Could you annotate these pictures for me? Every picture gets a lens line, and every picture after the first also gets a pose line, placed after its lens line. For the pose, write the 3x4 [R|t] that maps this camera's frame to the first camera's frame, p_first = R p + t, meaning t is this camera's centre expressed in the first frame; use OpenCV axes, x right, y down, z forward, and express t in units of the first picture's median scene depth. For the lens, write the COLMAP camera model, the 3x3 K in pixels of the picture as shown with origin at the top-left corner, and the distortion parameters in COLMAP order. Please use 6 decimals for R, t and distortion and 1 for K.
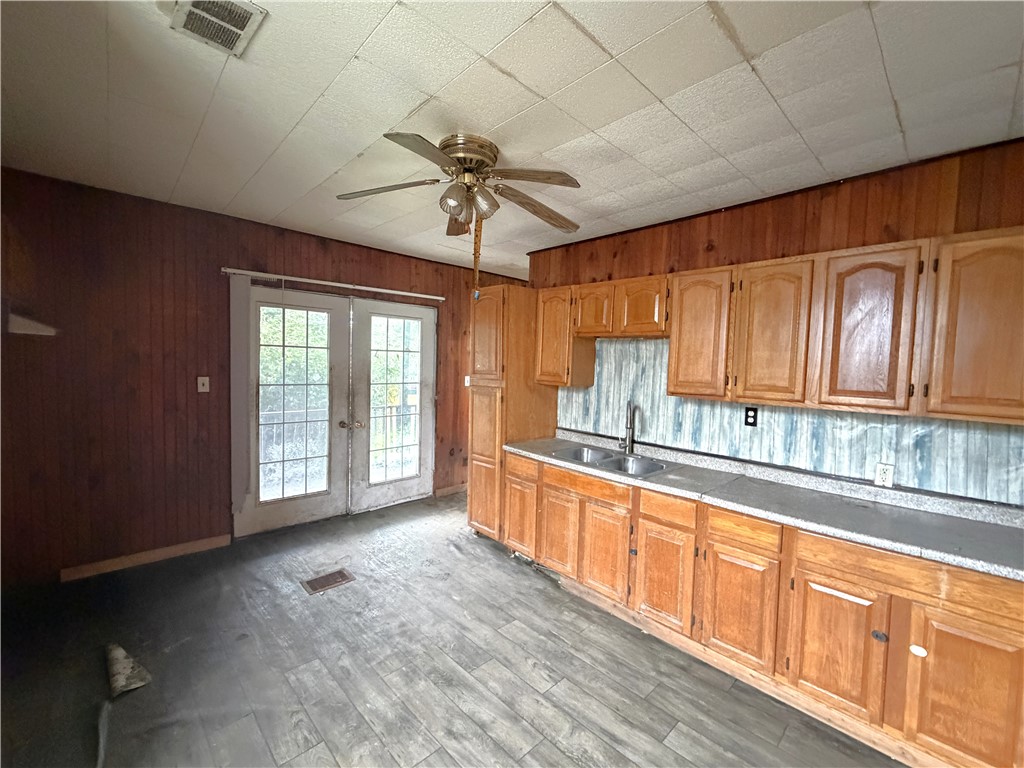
lens RADIAL K [[427.8, 0, 514.1], [0, 427.8, 384.5], [0, 0, 1]] dist [-0.000242, -0.000063]
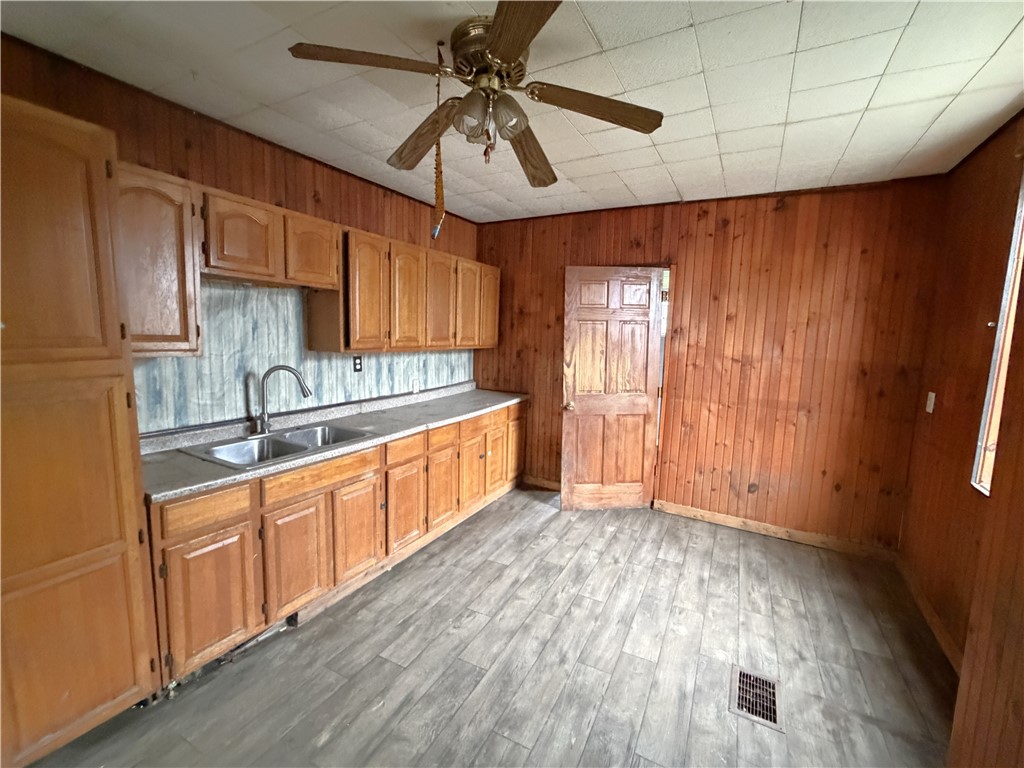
lens RADIAL K [[427.8, 0, 514.1], [0, 427.8, 384.5], [0, 0, 1]] dist [-0.000242, -0.000063]
pose [[-0.294284, -0.160956, 0.942067, -0.731211], [0.007414, 0.985302, 0.170659, -0.070899], [-0.955689, 0.057206, -0.288766, 0.968750]]
